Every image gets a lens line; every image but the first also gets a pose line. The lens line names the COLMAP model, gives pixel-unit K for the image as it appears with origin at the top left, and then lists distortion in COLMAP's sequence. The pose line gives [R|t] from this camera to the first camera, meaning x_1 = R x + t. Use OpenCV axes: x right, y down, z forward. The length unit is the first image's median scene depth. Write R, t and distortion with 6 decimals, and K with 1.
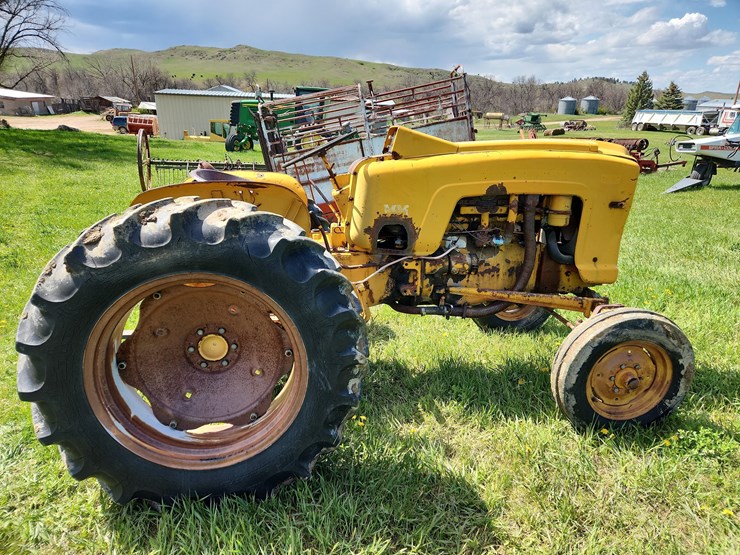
lens RADIAL K [[481.1, 0, 389.1], [0, 481.1, 287.6], [0, 0, 1]] dist [0.039467, -0.002848]
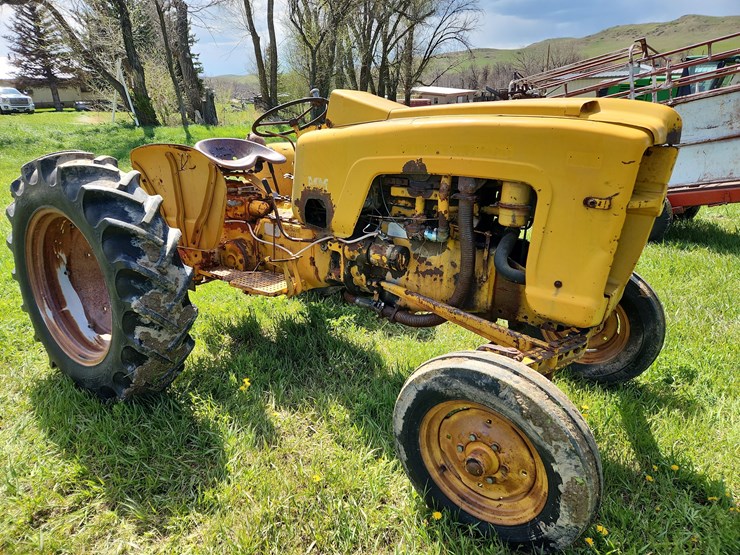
lens RADIAL K [[482.4, 0, 368.1], [0, 482.4, 293.8], [0, 0, 1]] dist [0.098440, -0.062638]
pose [[0.737104, 0.216900, -0.640025, 0.891387], [-0.195733, 0.975019, 0.105004, -0.086828], [0.646812, 0.047875, 0.761146, 0.443647]]
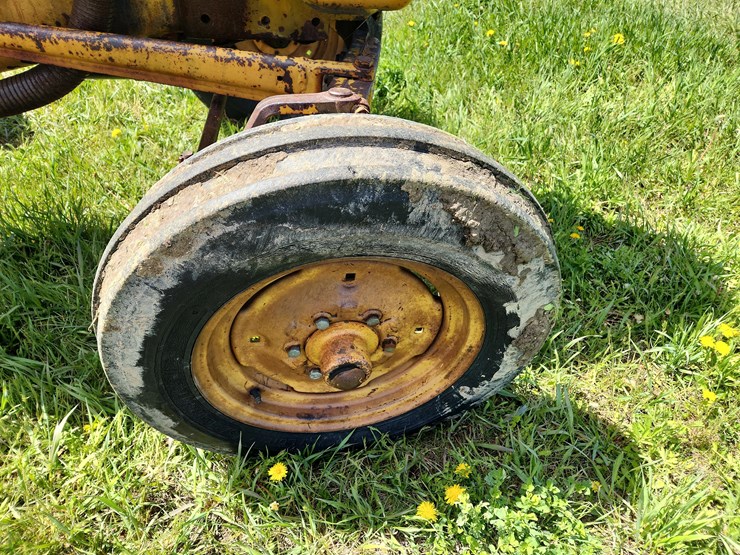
lens RADIAL K [[496.2, 0, 365.8], [0, 496.2, 278.9], [0, 0, 1]] dist [0.064135, -0.042822]
pose [[0.996563, -0.007659, 0.082488, 0.562218], [-0.029810, 0.895865, 0.443325, 0.003832], [-0.077293, -0.444260, 0.892557, 0.861513]]
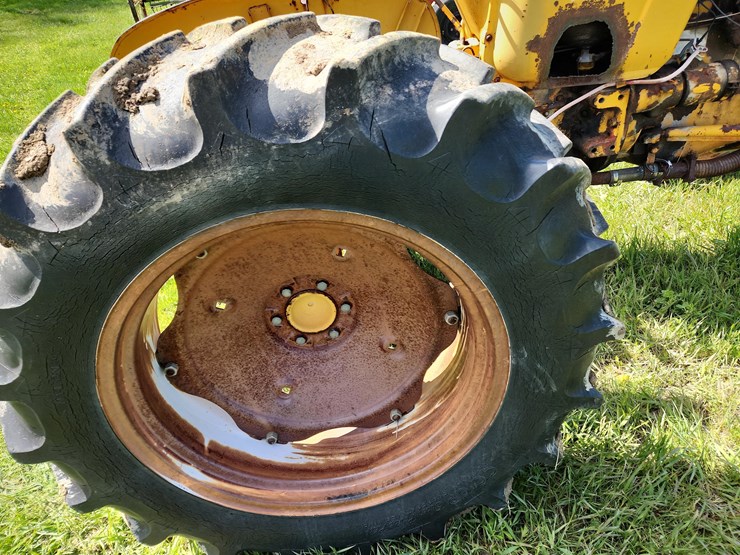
lens RADIAL K [[496.2, 0, 365.8], [0, 496.2, 278.9], [0, 0, 1]] dist [0.064135, -0.042822]
pose [[0.985741, -0.089438, -0.142529, -0.210572], [0.128927, 0.945755, 0.298204, -0.078624], [0.108127, -0.312328, 0.943801, 0.461295]]
